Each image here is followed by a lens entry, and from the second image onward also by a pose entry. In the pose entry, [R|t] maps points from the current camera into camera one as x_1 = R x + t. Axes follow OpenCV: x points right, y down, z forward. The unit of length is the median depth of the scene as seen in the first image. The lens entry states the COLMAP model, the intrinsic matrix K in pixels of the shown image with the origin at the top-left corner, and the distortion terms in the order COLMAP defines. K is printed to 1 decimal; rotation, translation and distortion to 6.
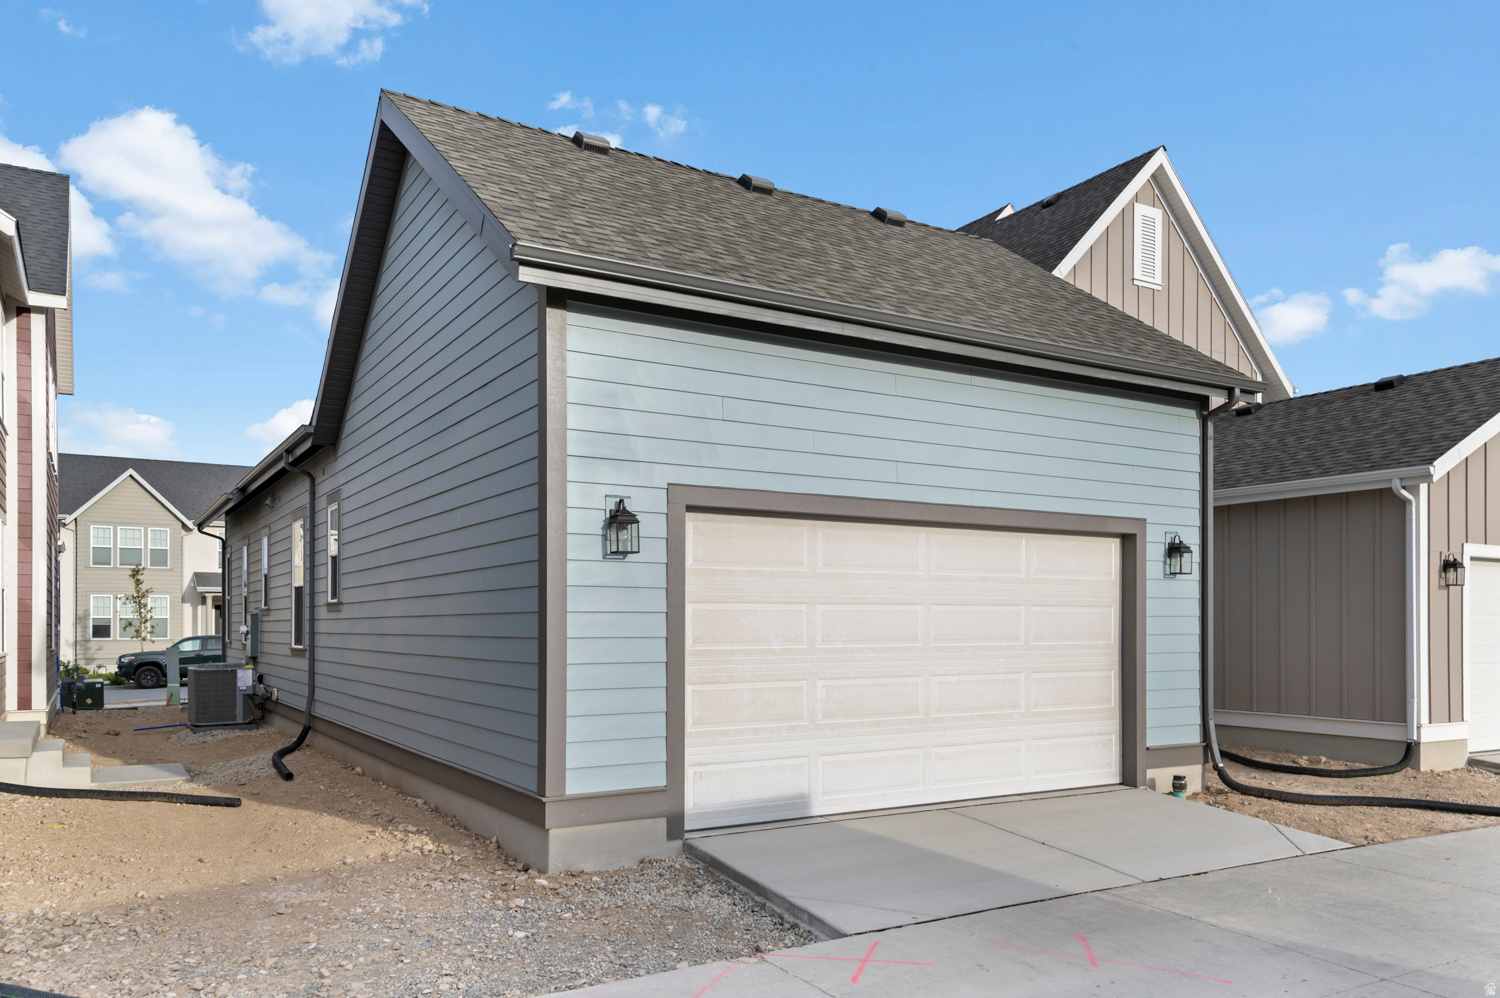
lens RADIAL K [[1107.6, 0, 747.1], [0, 1107.6, 500.4], [0, 0, 1]] dist [0.031792, -0.000017]
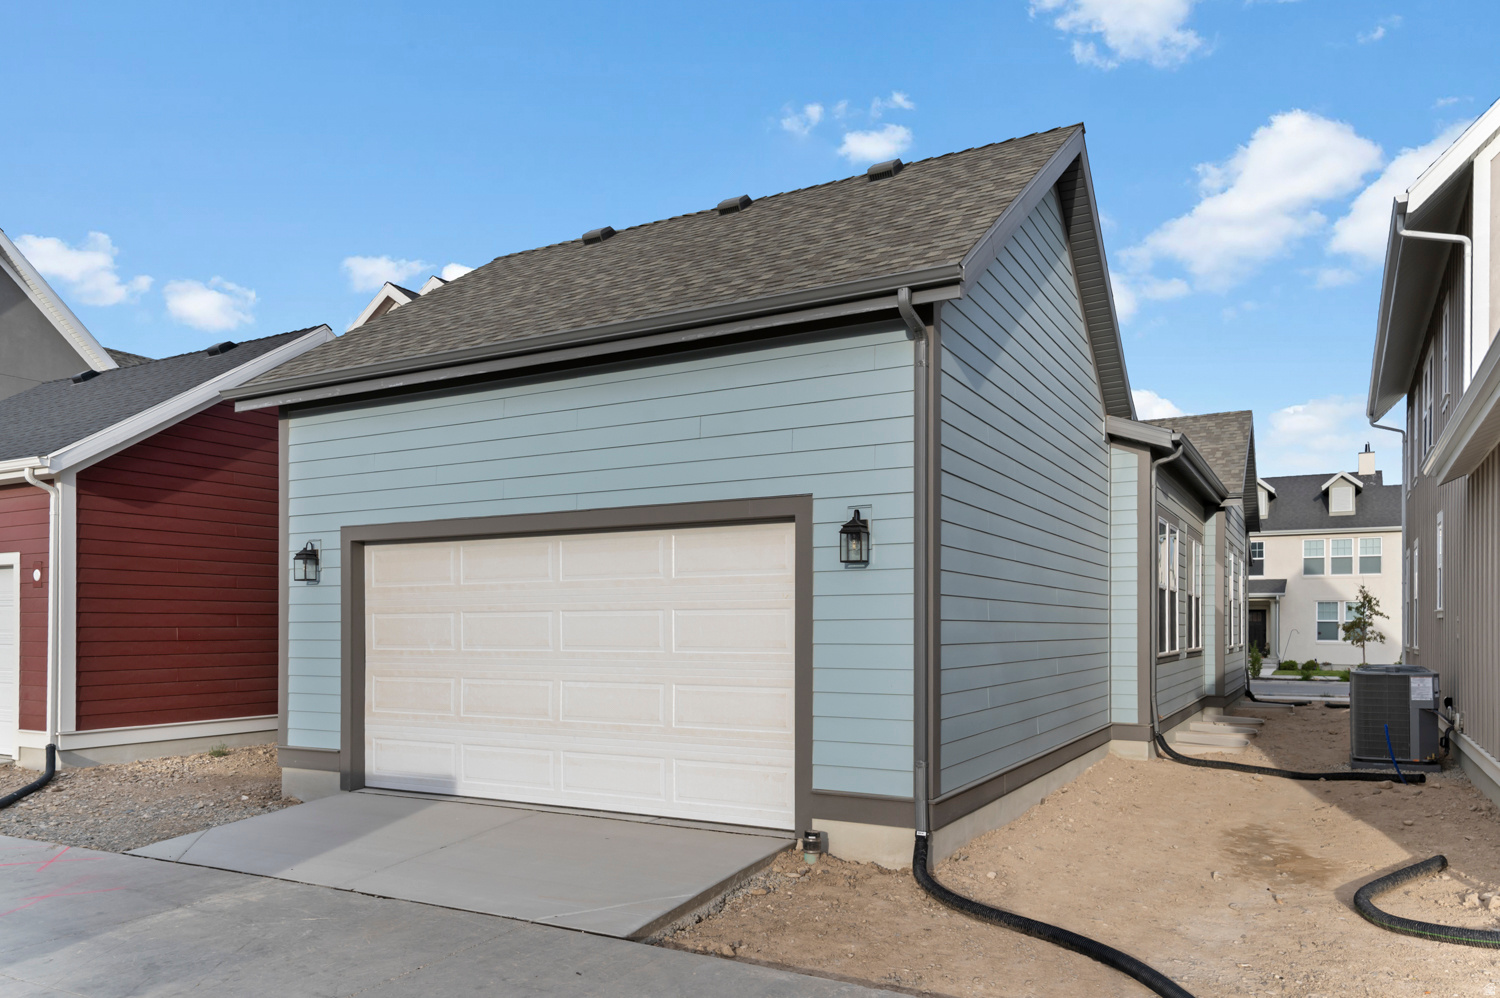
lens RADIAL K [[1086.7, 0, 749.7], [0, 1086.7, 507.4], [0, 0, 1]] dist [0.032193, 0.000757]
pose [[0.467670, -0.098740, -0.878371, 1.181919], [0.095453, 0.993571, -0.060868, 0.079926], [0.878734, -0.055378, 0.474088, 0.712481]]
